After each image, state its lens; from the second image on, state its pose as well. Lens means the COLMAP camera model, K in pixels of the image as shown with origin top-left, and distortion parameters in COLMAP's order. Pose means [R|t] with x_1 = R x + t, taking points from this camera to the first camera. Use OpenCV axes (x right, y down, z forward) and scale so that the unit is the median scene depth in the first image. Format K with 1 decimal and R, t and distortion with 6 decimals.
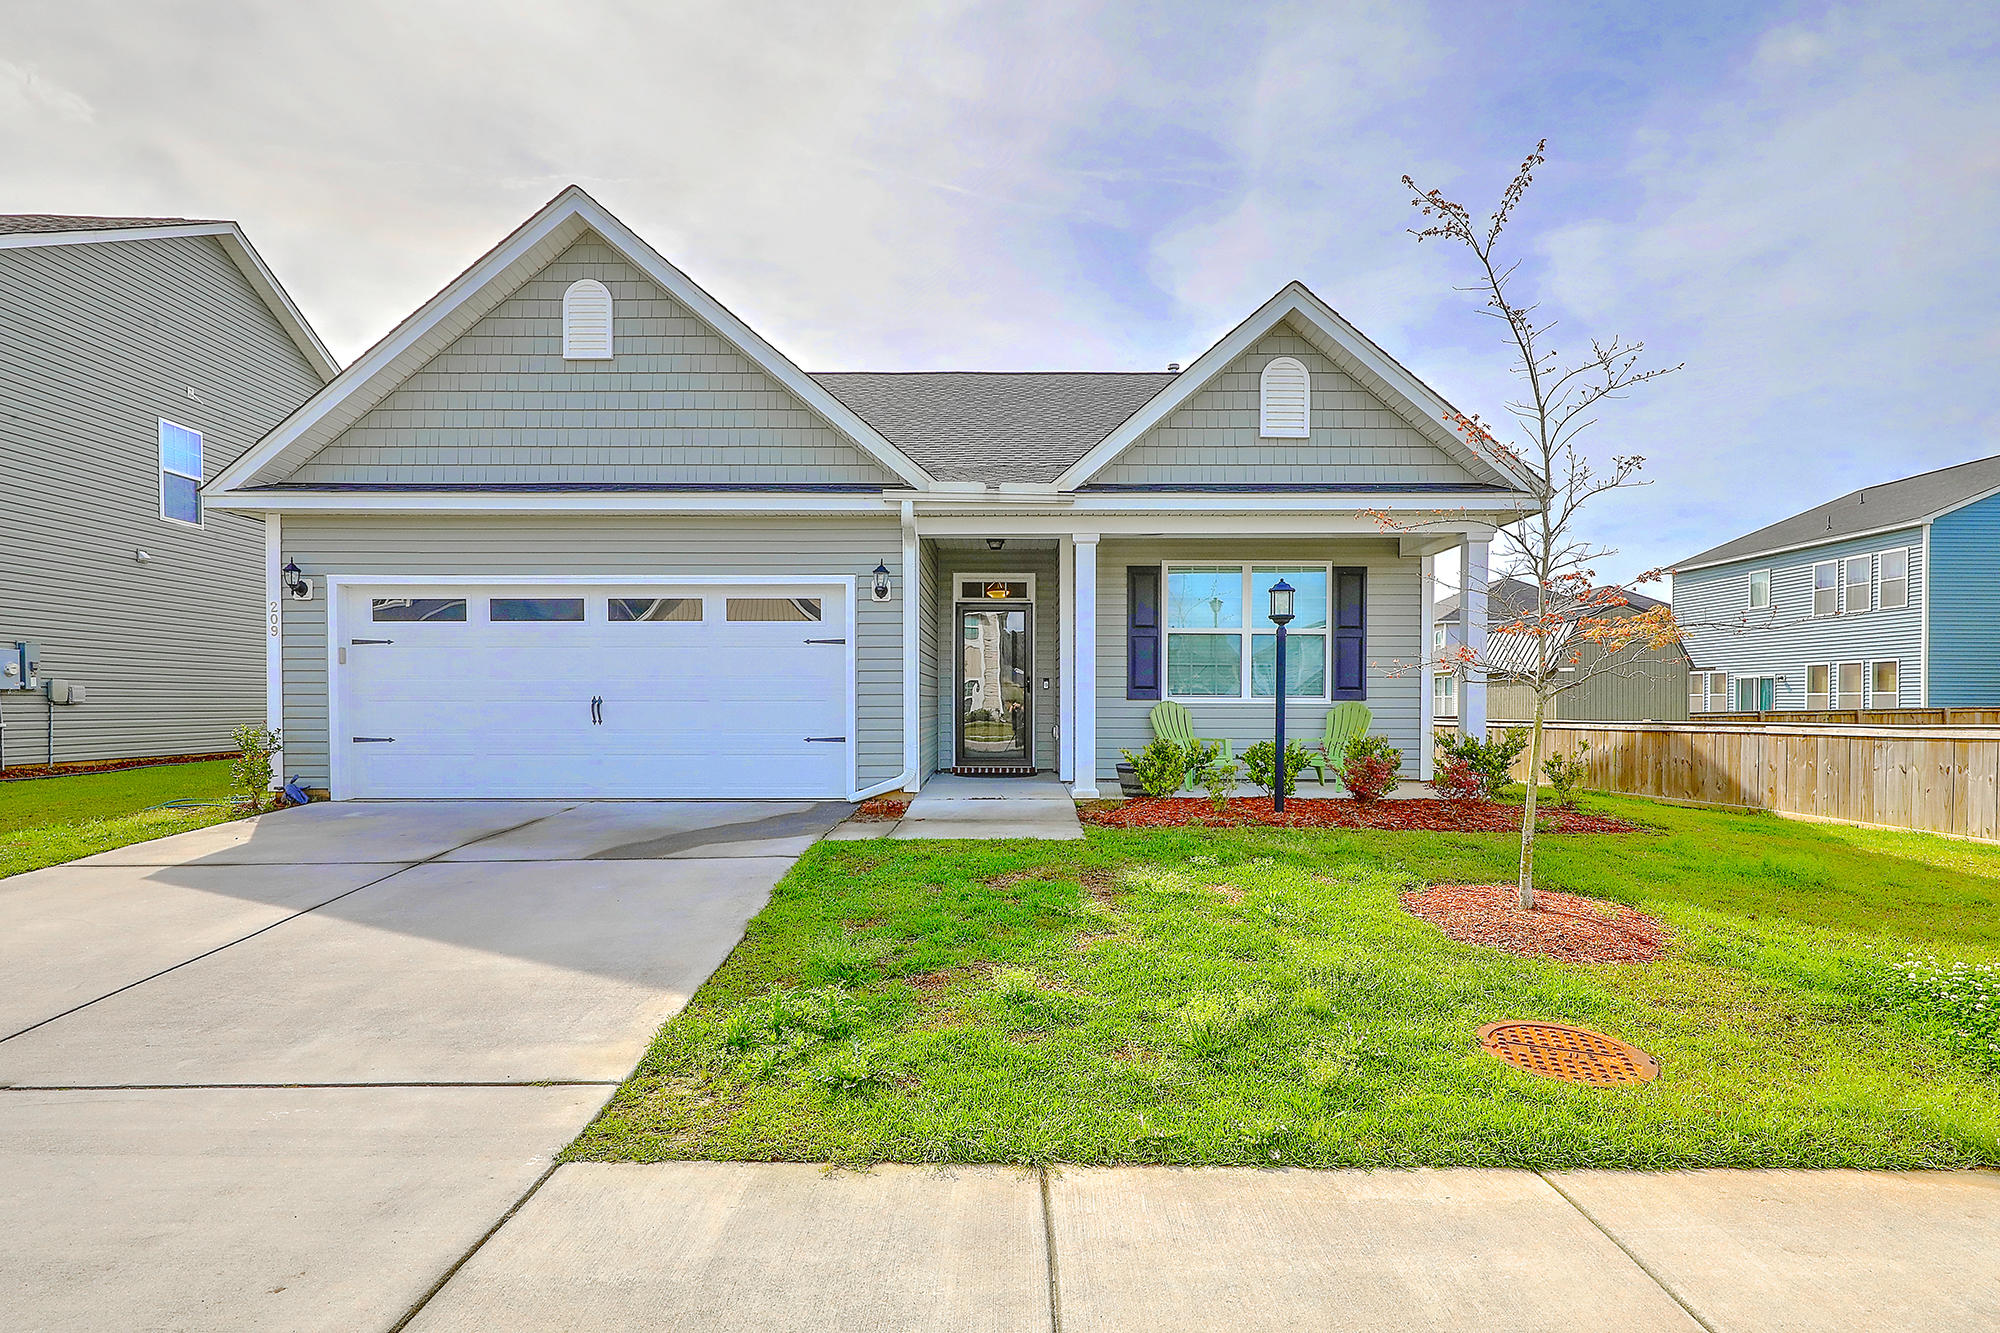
lens RADIAL K [[1010.4, 0, 974.5], [0, 1010.4, 711.4], [0, 0, 1]] dist [-0.004501, 0.000685]
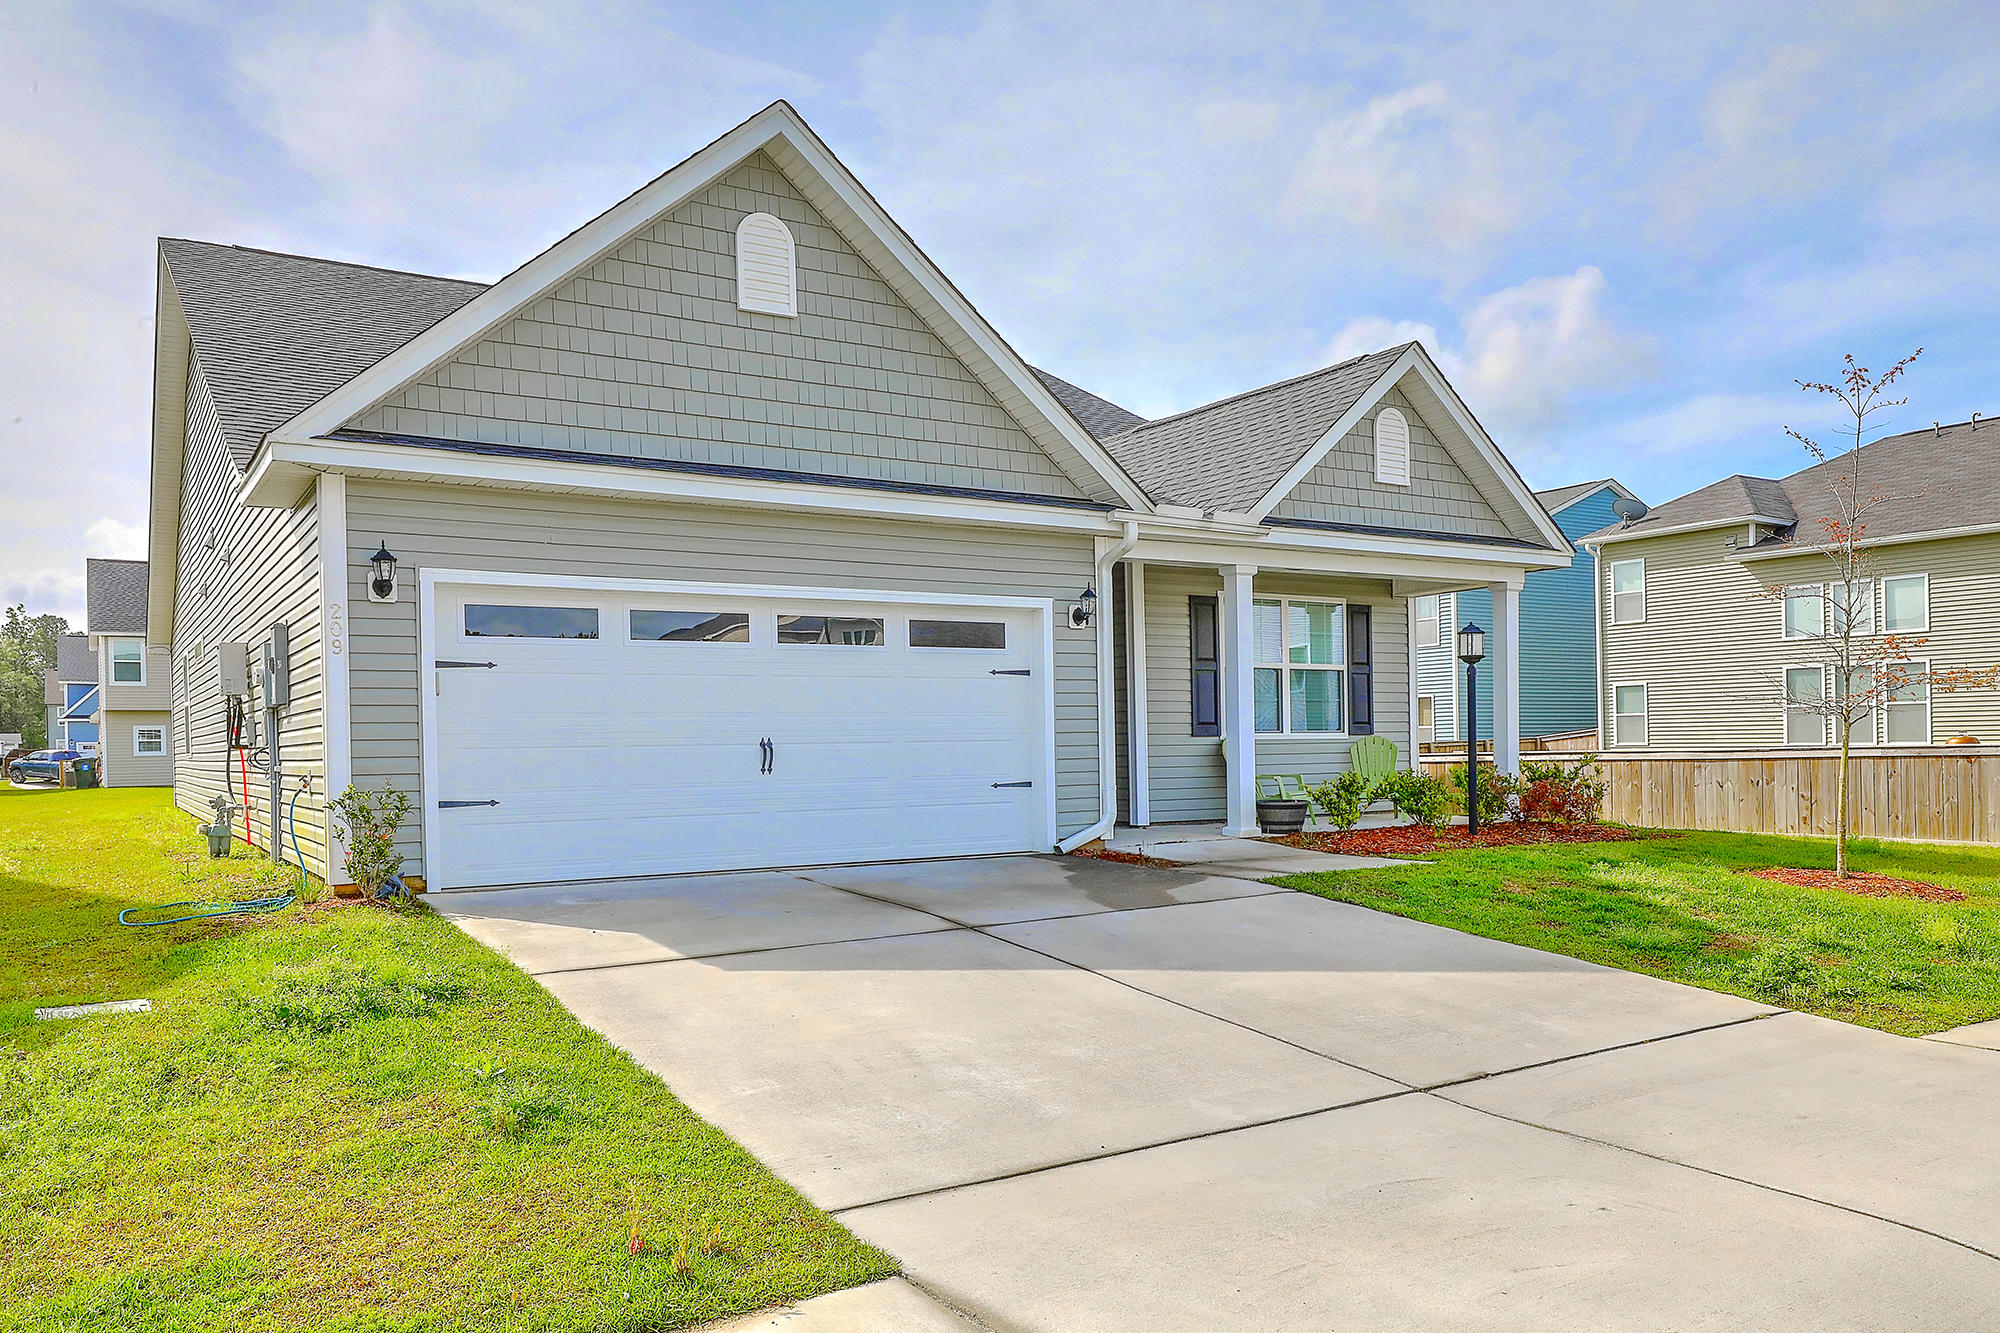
lens RADIAL K [[1432.0, 0, 895.4], [0, 1432.0, 744.1], [0, 0, 1]] dist [0.004423, -0.006291]
pose [[0.860732, -0.013483, 0.508880, -0.862047], [0.021678, 0.999713, -0.010179, 0.003152], [-0.508596, 0.019793, 0.860778, -0.014324]]
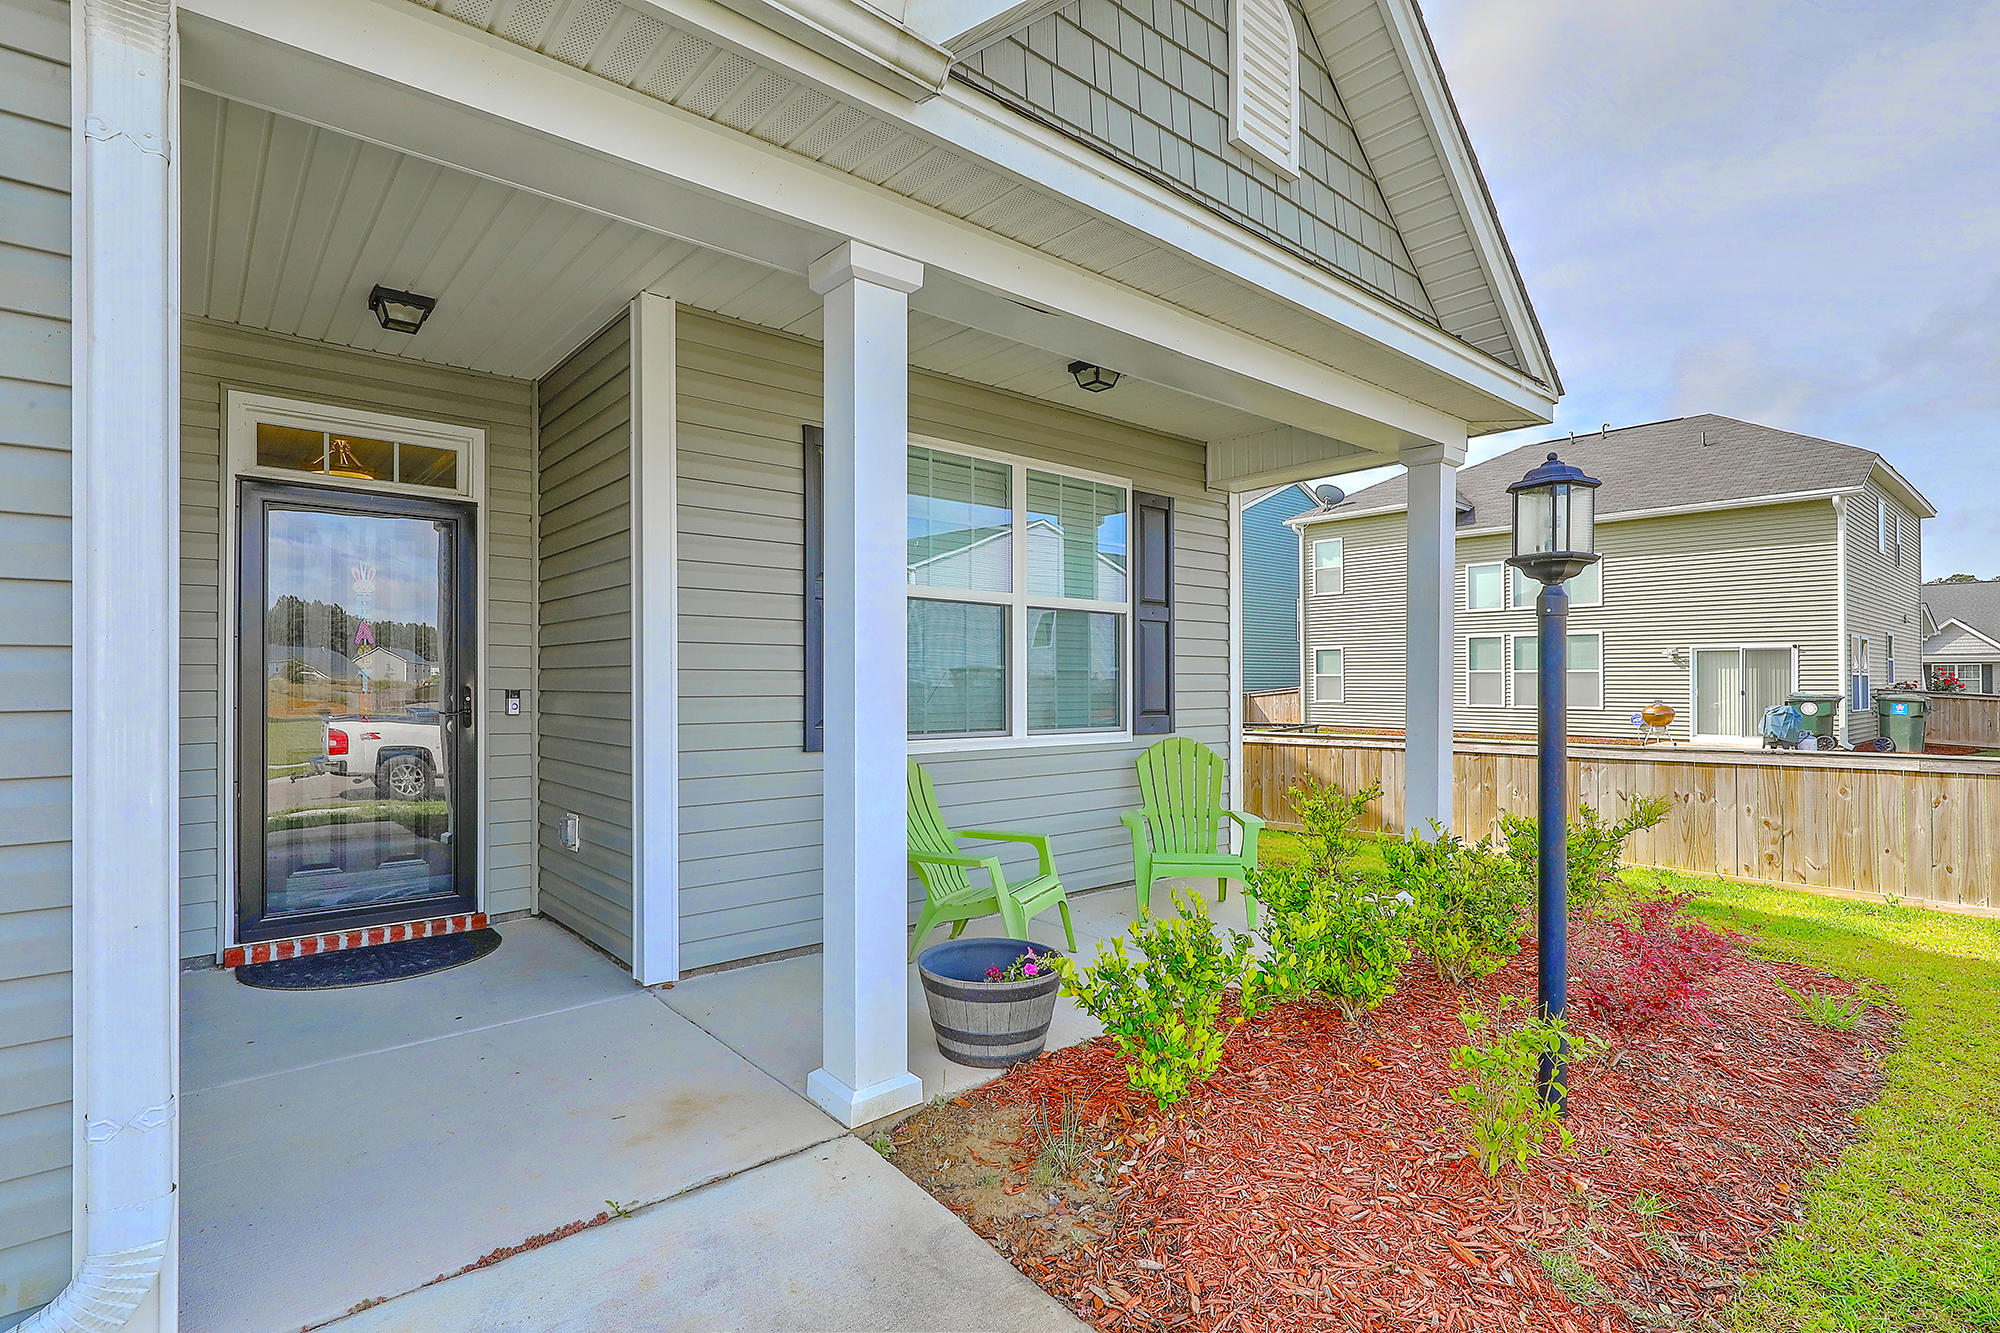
lens RADIAL K [[961.7, 0, 968.0], [0, 961.7, 673.3], [0, 0, 1]] dist [0.009211, -0.000880]
pose [[0.747363, 0.003218, 0.664408, -0.065377], [0.006921, 0.999896, -0.012627, -0.042510], [-0.664380, 0.014035, 0.747263, 0.742646]]
